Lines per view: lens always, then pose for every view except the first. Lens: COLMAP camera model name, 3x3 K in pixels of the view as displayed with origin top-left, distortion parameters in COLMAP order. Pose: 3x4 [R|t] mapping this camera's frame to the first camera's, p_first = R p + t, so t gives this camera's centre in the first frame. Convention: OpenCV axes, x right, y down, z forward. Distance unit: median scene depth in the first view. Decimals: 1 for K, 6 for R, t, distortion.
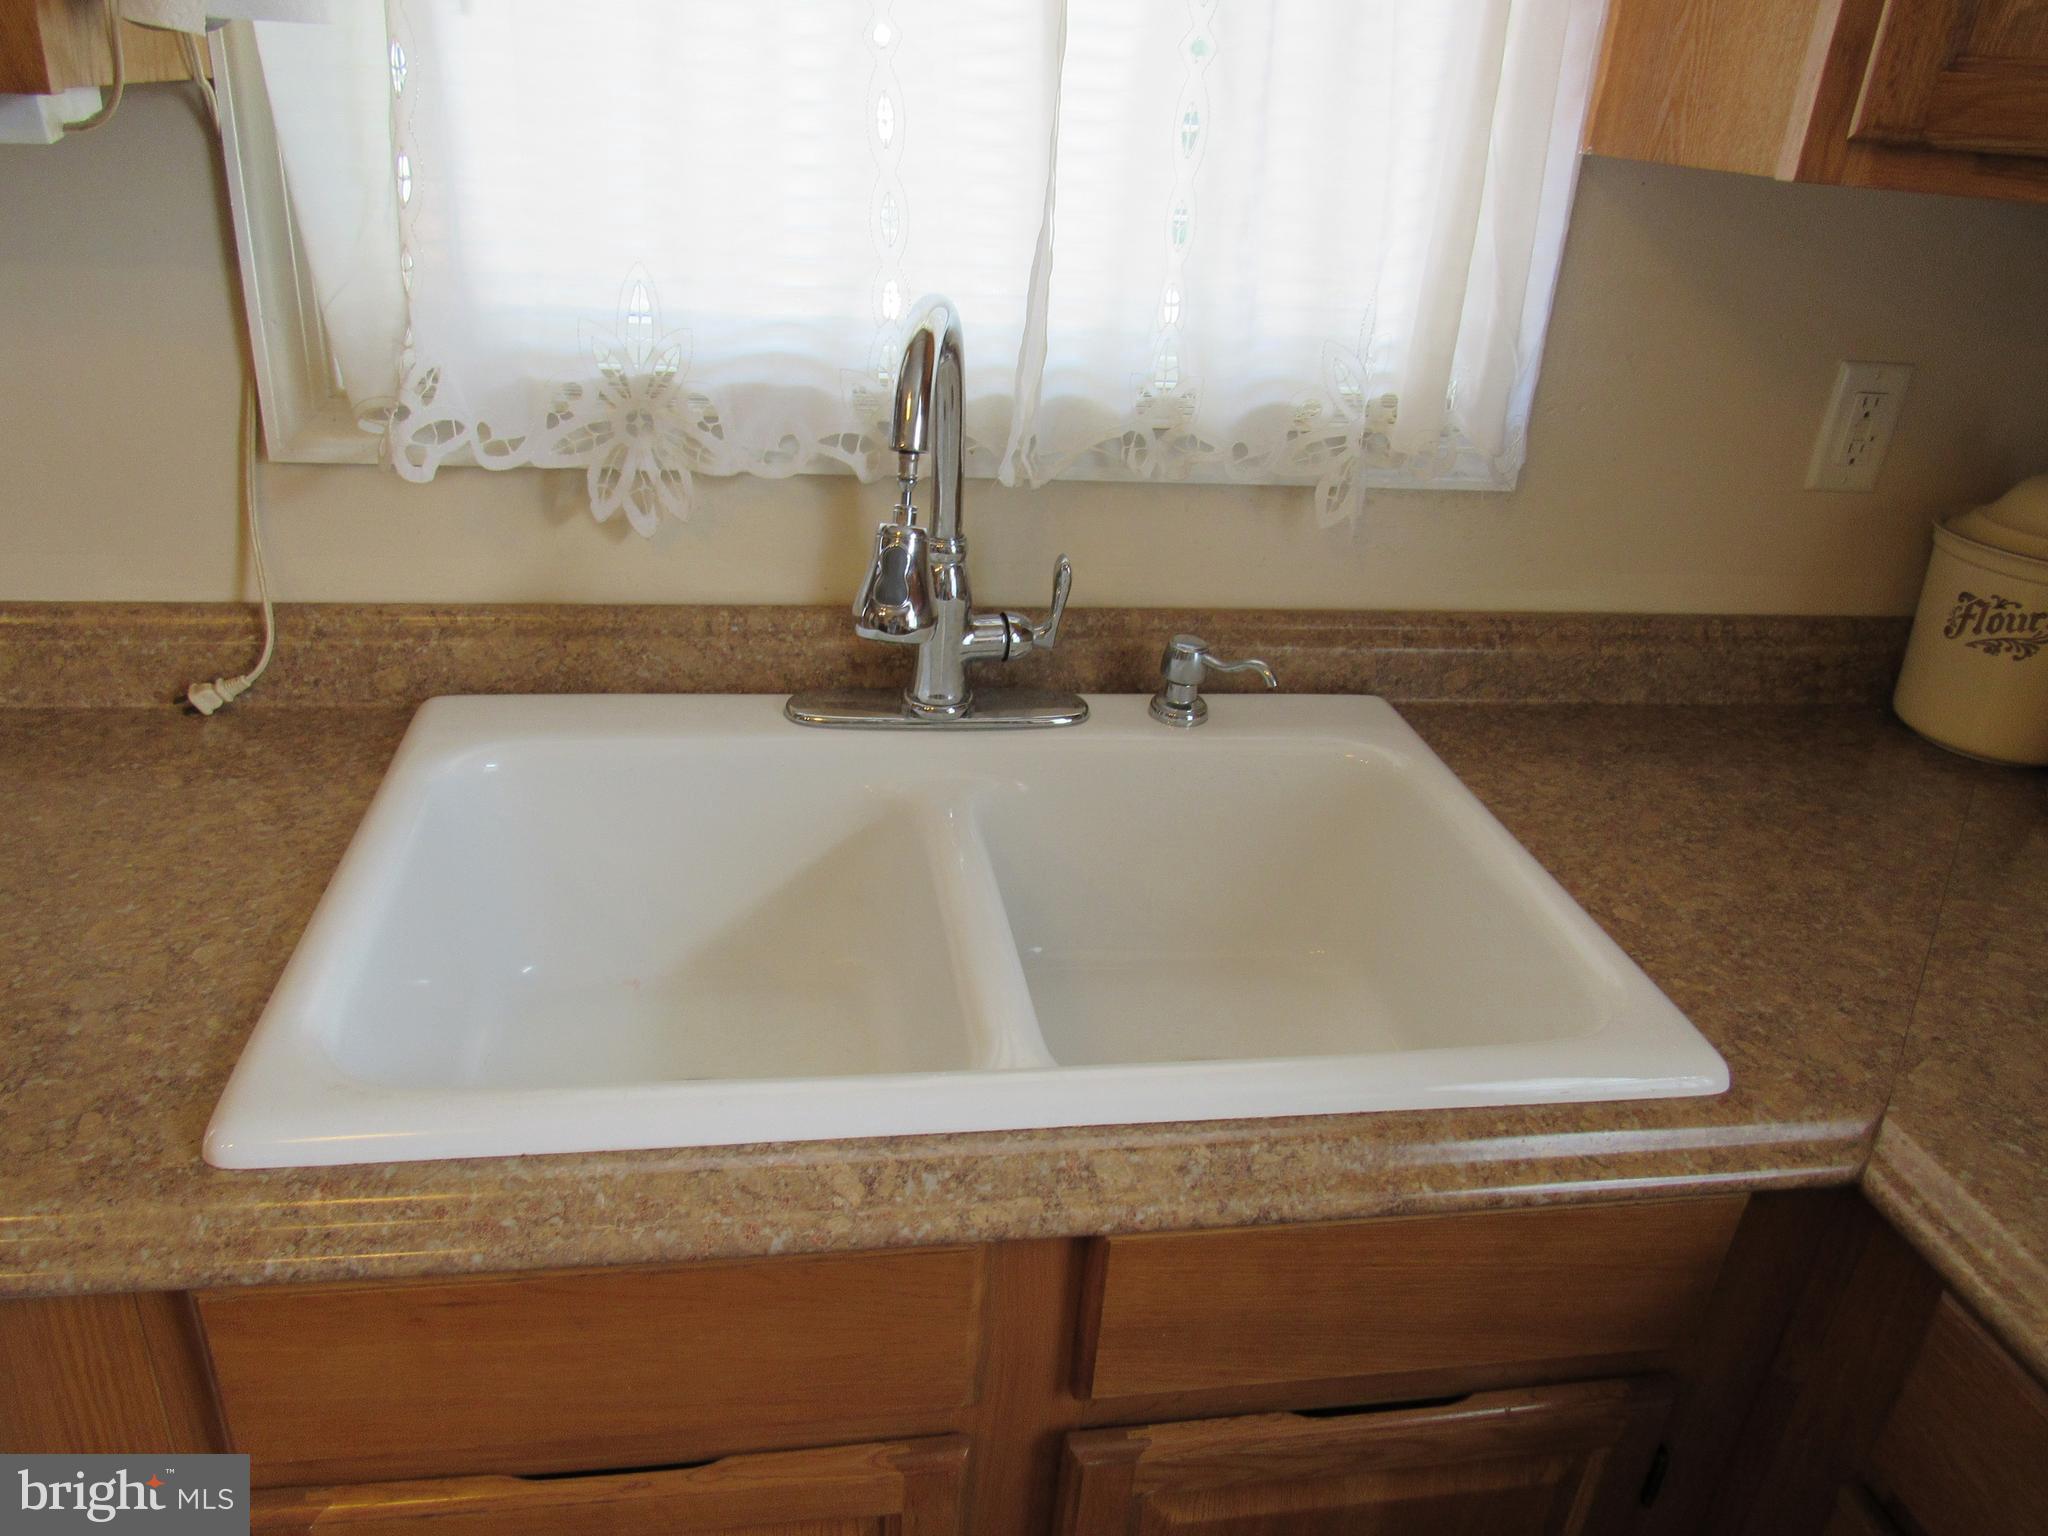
lens RADIAL K [[1482.7, 0, 1024.0], [0, 1482.7, 768.0], [0, 0, 1]] dist [-0.024277, -0.003035]
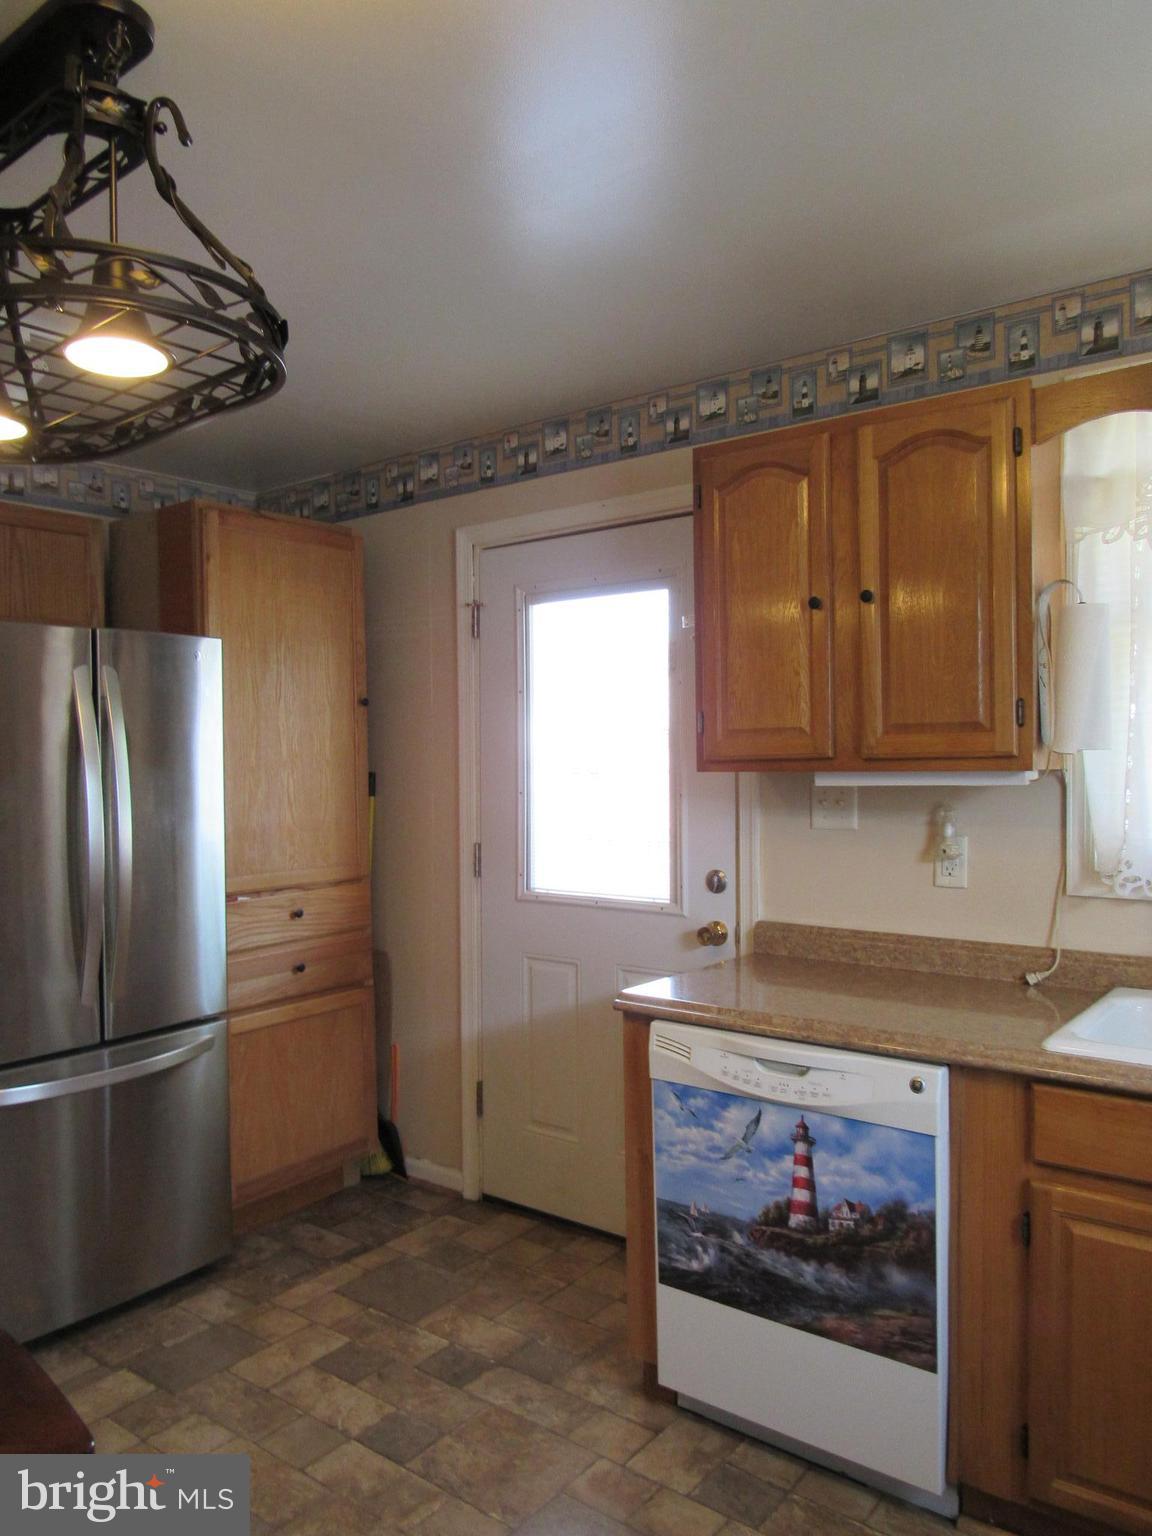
lens RADIAL K [[1095.8, 0, 579.9], [0, 1095.8, 760.8], [0, 0, 1]] dist [-0.030839, 0.002833]
pose [[0.682299, -0.069751, -0.727738, 0.370871], [-0.271407, 0.900132, -0.340735, 0.506174], [0.678827, 0.429997, 0.595228, -0.947611]]
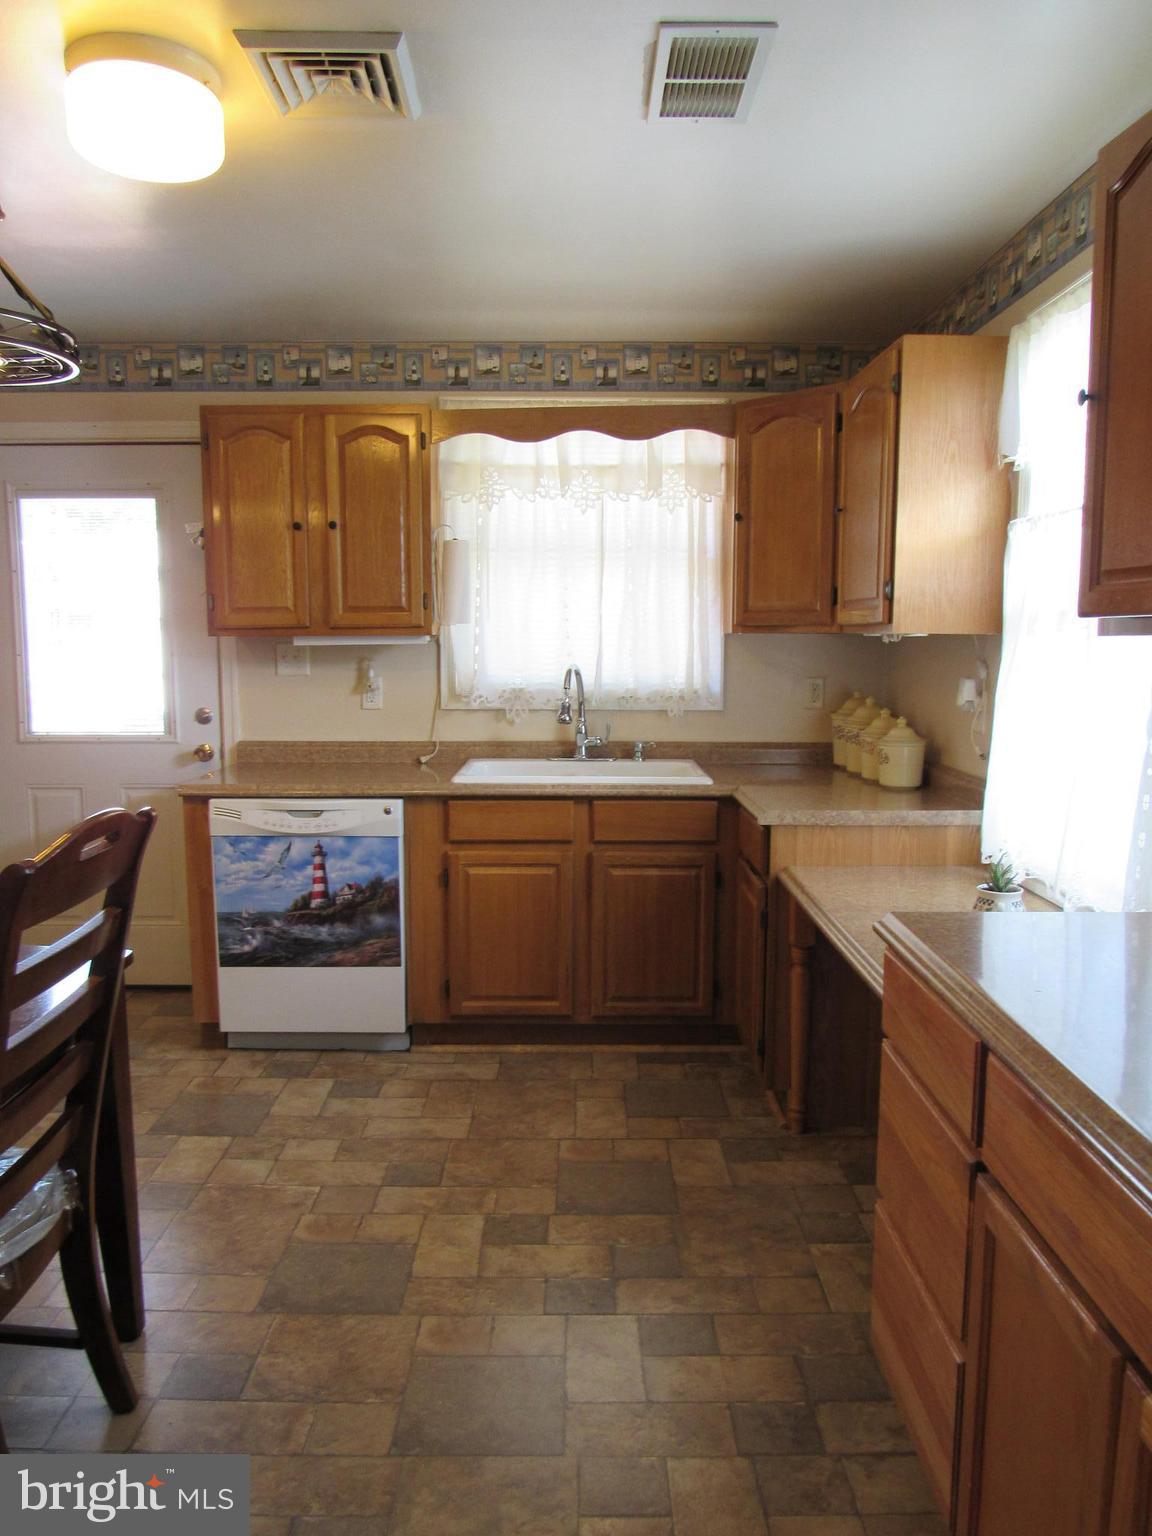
lens RADIAL K [[1095.8, 0, 579.9], [0, 1095.8, 760.8], [0, 0, 1]] dist [-0.030839, 0.002833]
pose [[0.986218, -0.046245, -0.158857, 0.476493], [-0.009686, 0.942359, -0.334463, 1.104865], [0.165168, 0.331392, 0.928923, -2.117297]]
